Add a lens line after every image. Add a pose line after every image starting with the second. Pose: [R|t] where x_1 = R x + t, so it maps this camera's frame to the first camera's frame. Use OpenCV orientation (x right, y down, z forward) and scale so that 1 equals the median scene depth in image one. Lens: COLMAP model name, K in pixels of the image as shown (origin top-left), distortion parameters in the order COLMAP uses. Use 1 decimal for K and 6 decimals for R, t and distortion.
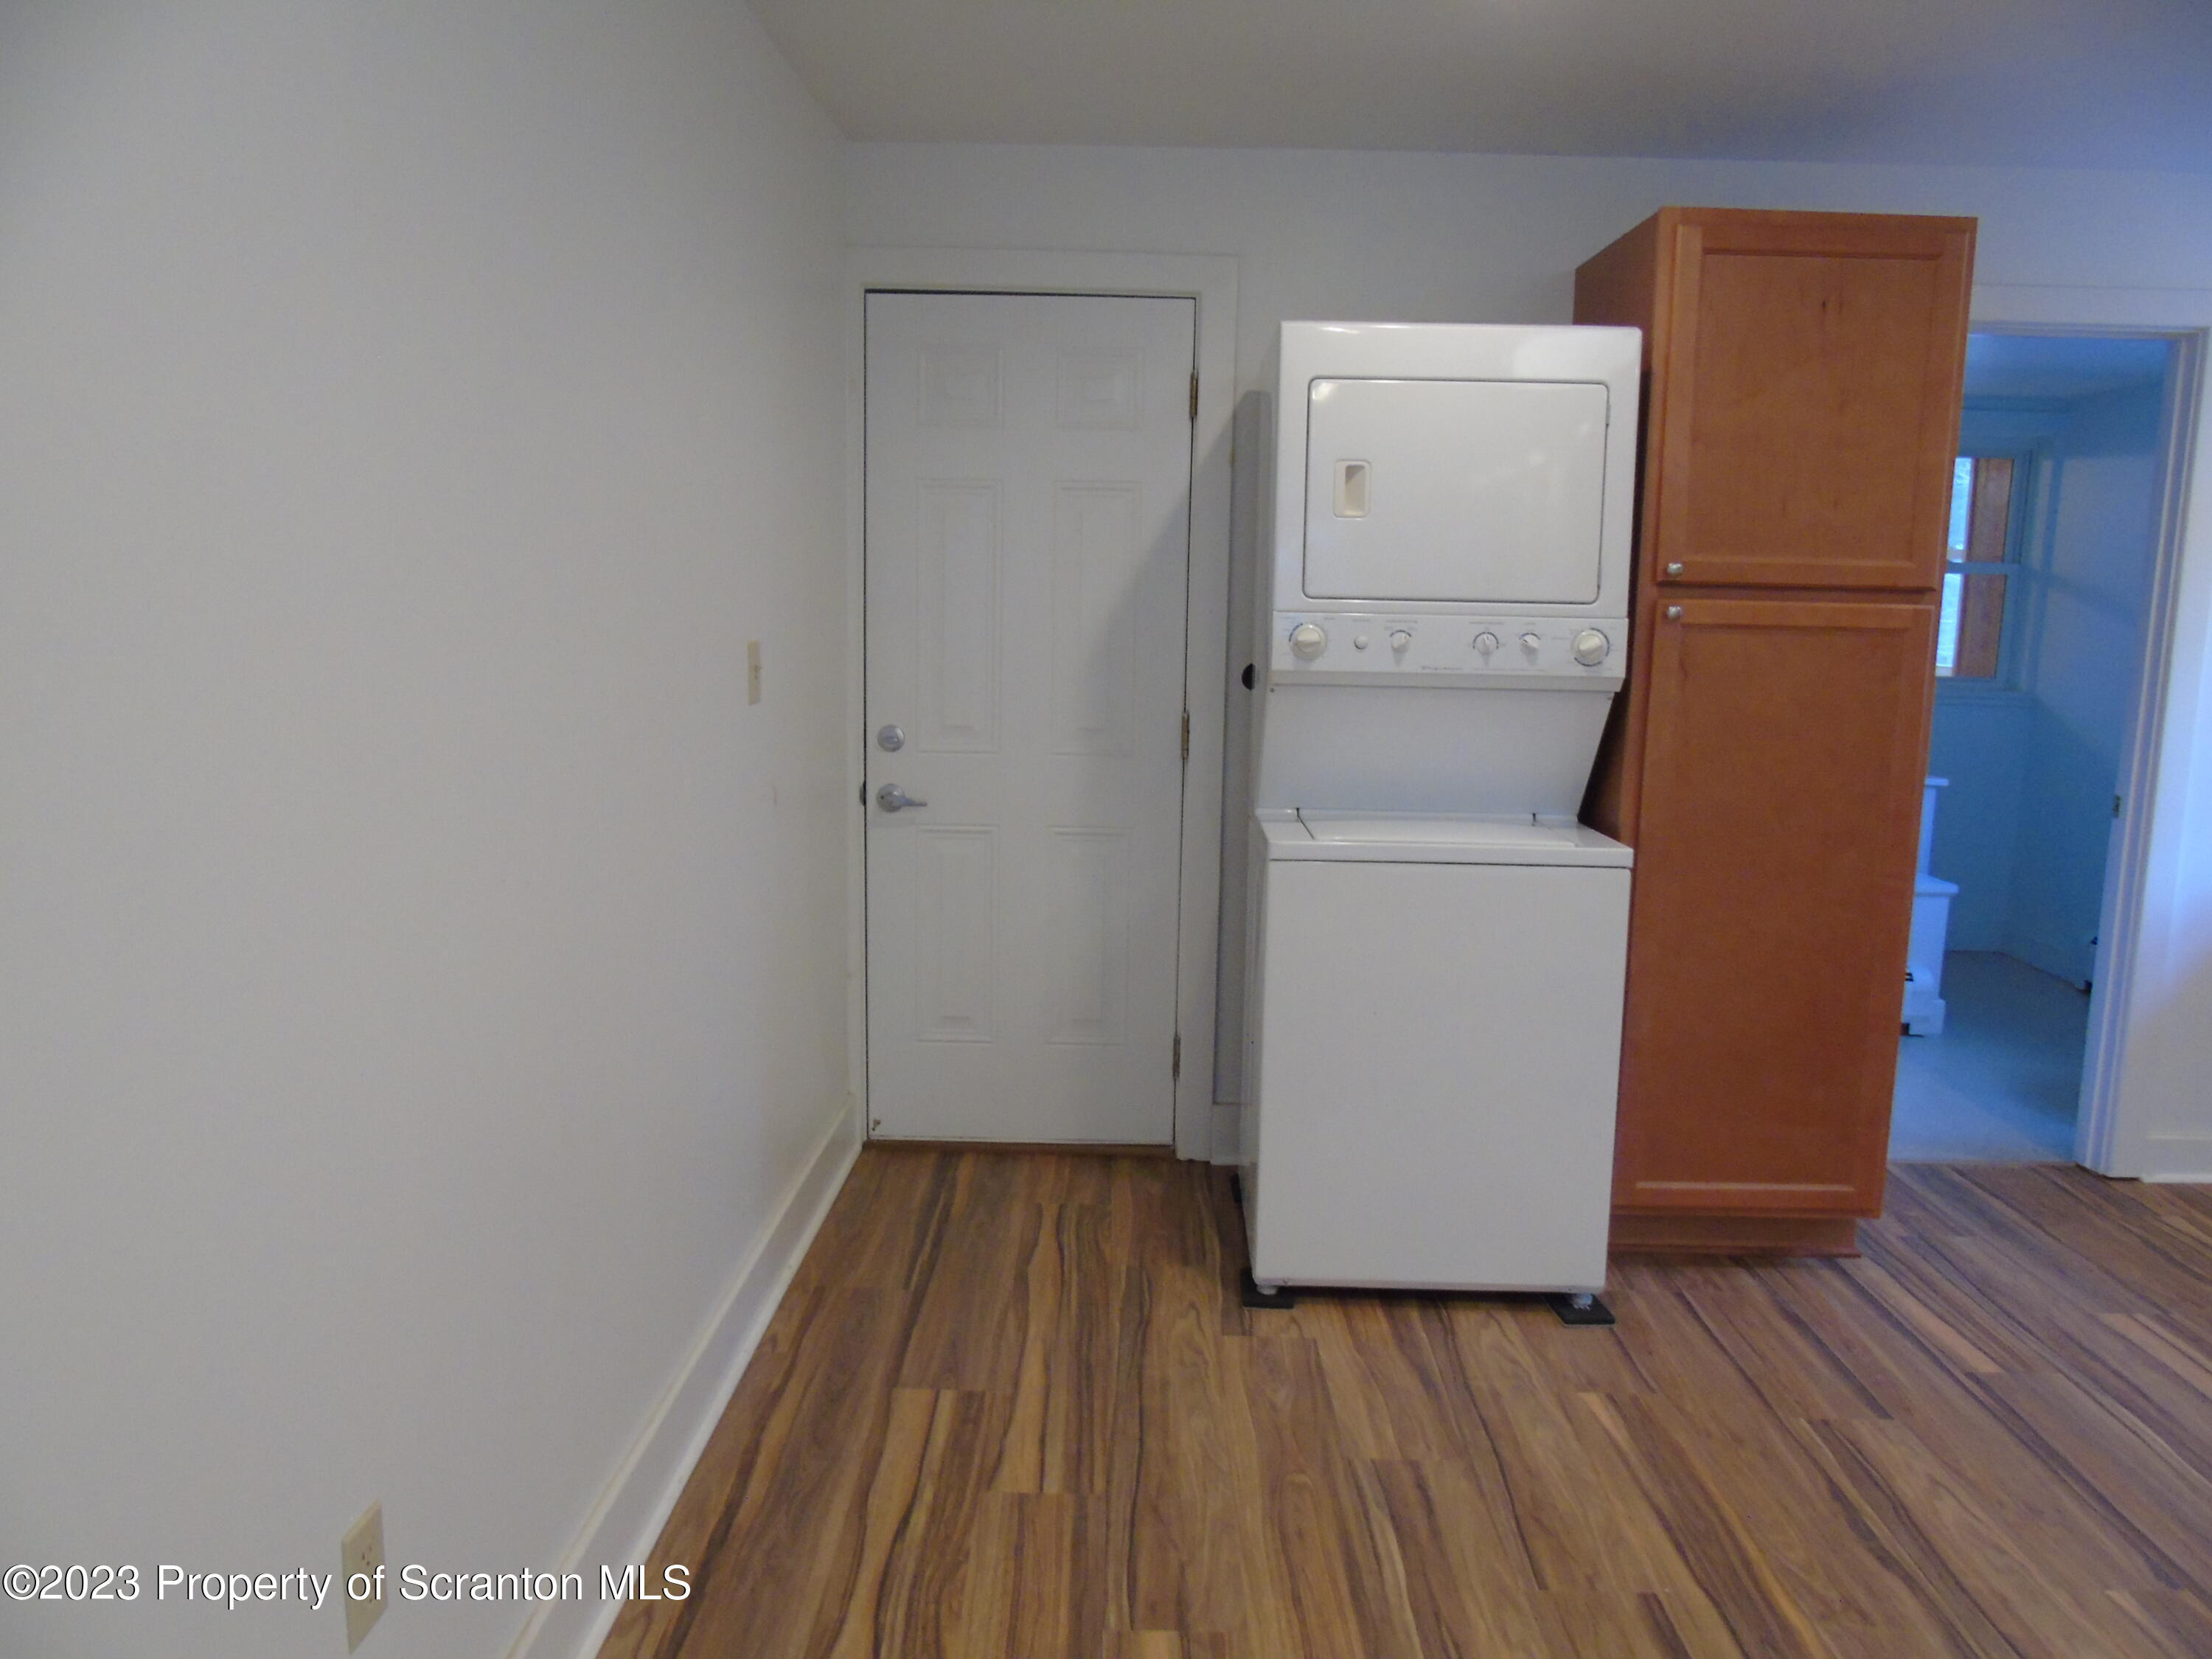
lens RADIAL K [[1644.8, 0, 1101.7], [0, 1644.8, 834.8], [0, 0, 1]] dist [-0.059708, 0.052807]
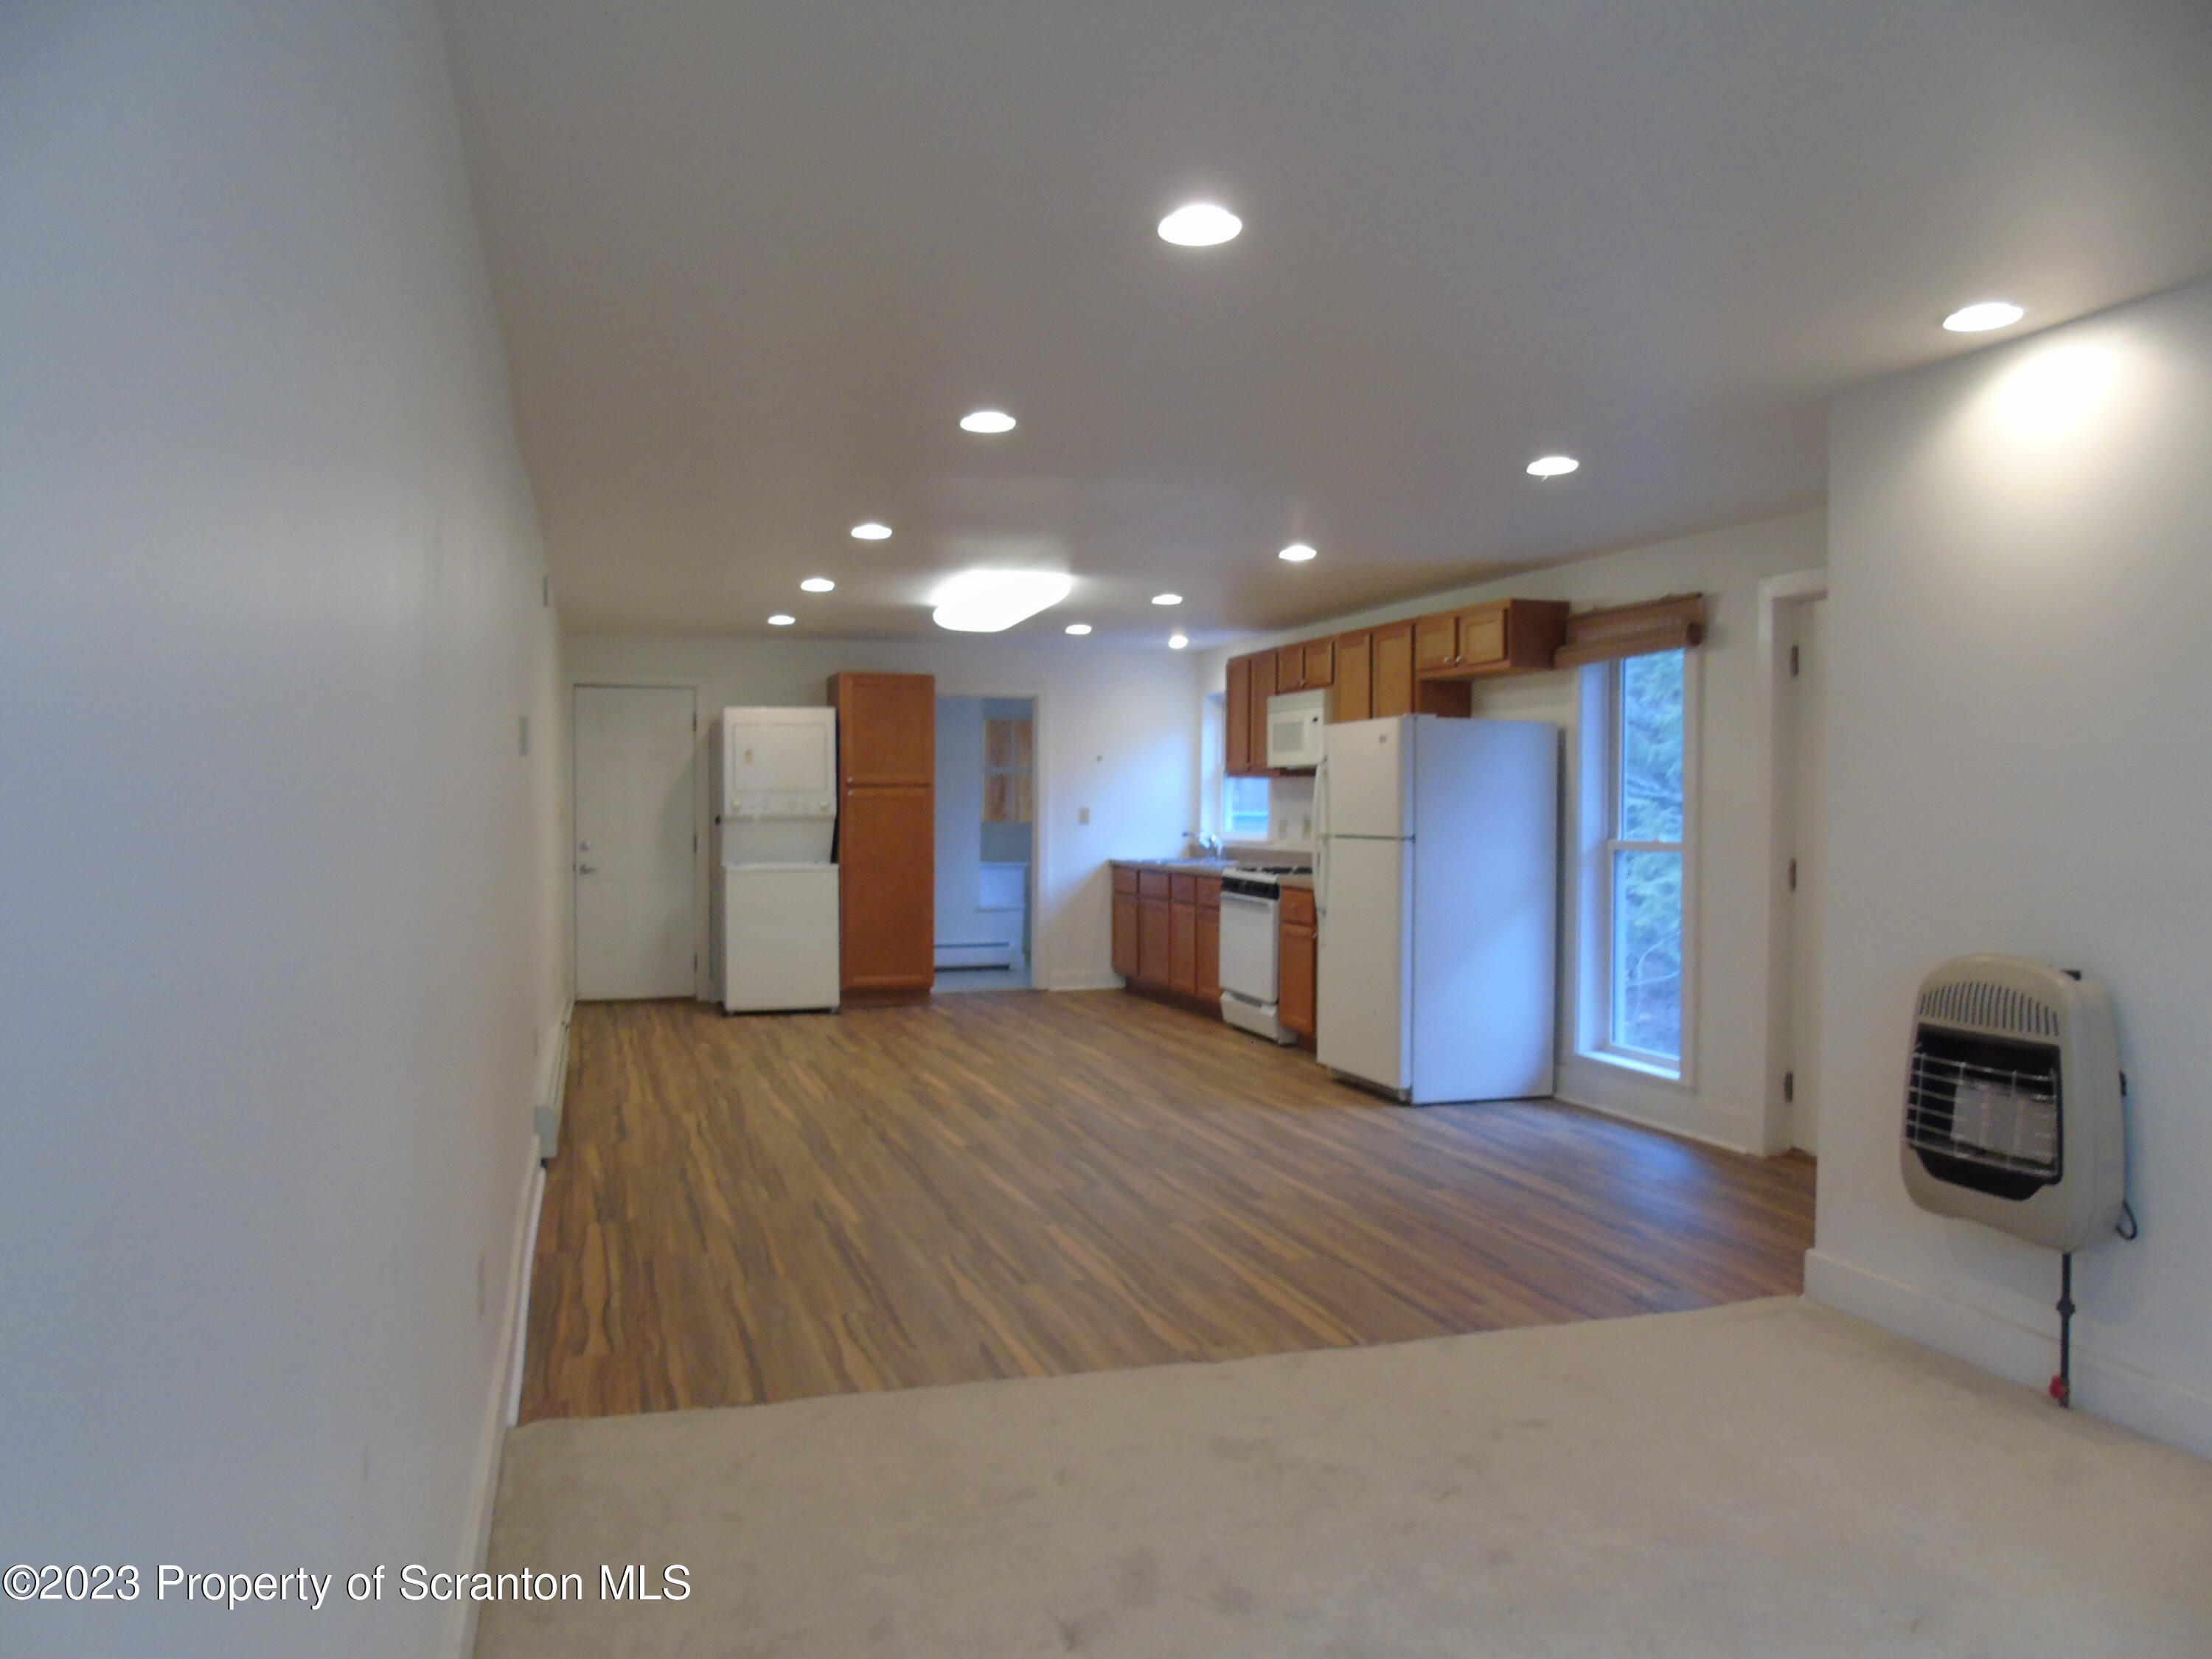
lens RADIAL K [[1677.5, 0, 1106.0], [0, 1677.5, 829.5], [0, 0, 1]] dist [-0.043171, 0.126572]
pose [[0.951426, -0.025070, 0.306854, -0.188544], [0.062747, 0.991550, -0.113543, 0.340992], [-0.301414, 0.127282, 0.944960, -2.268674]]
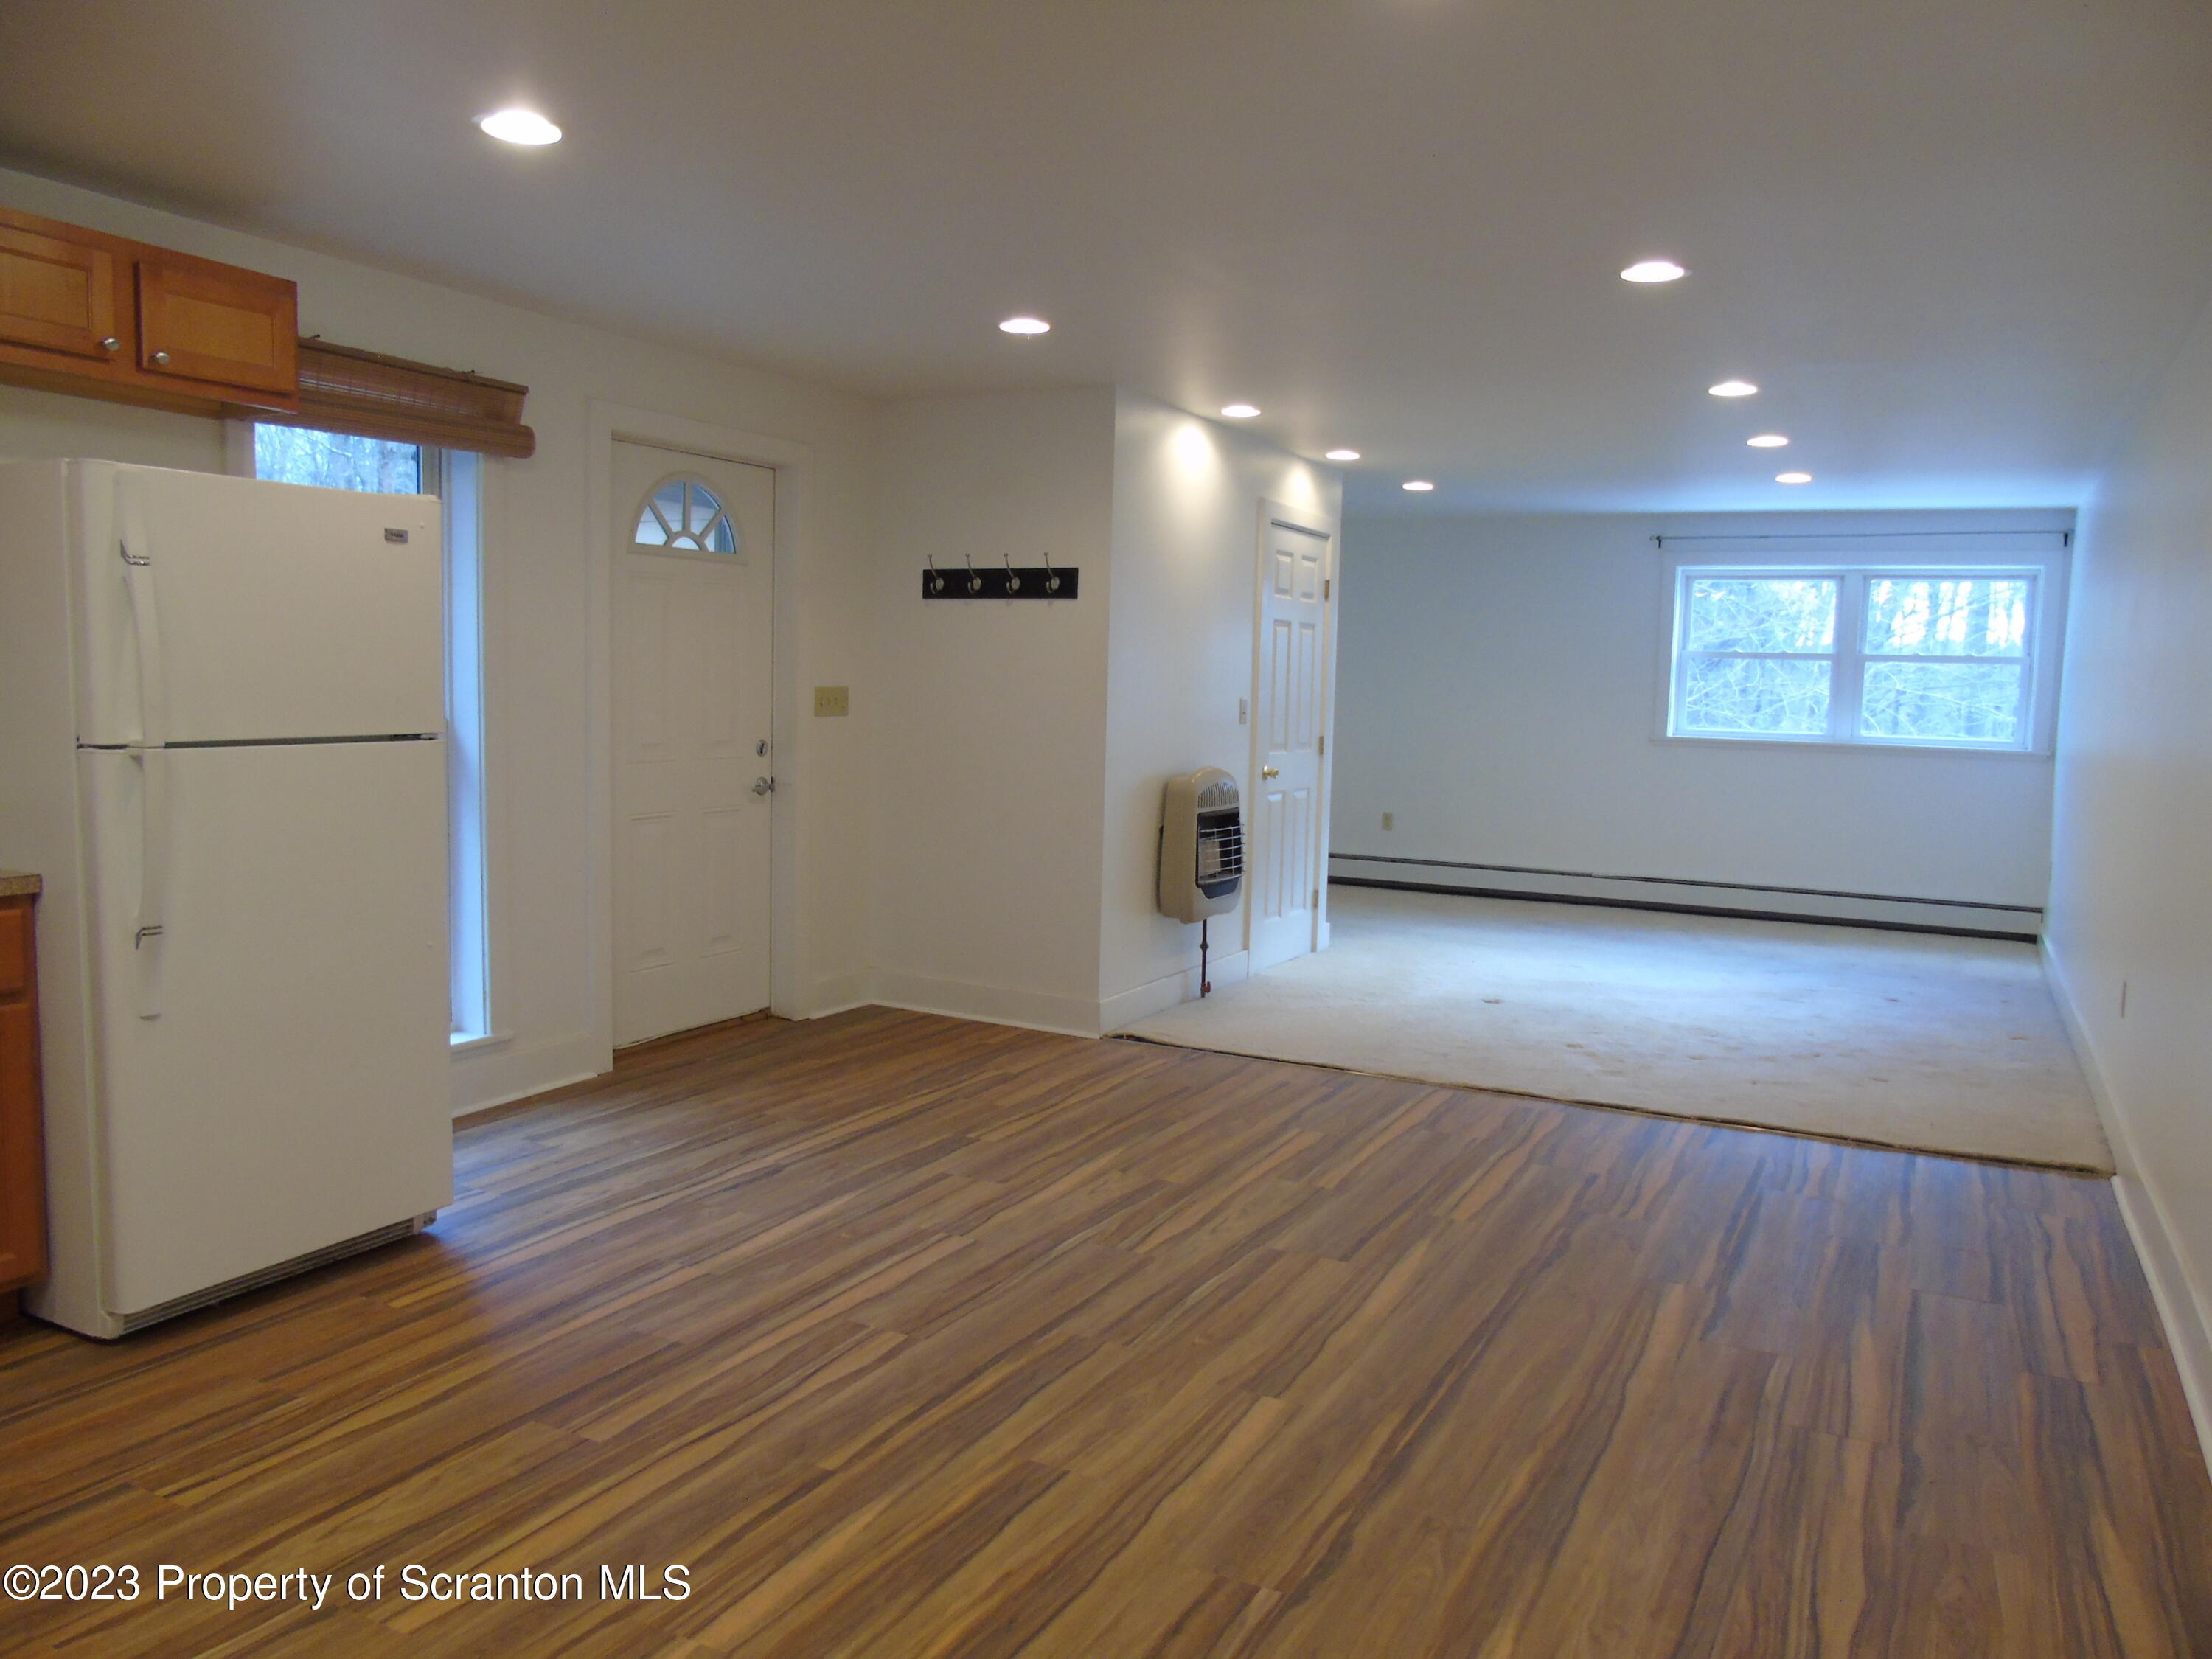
lens RADIAL K [[1611.9, 0, 1115.2], [0, 1611.9, 830.4], [0, 0, 1]] dist [-0.057613, 0.047944]
pose [[-0.887977, -0.087154, 0.451553, -0.051214], [0.022505, 0.972467, 0.231951, -0.069437], [-0.459336, 0.216130, -0.861567, 0.546606]]
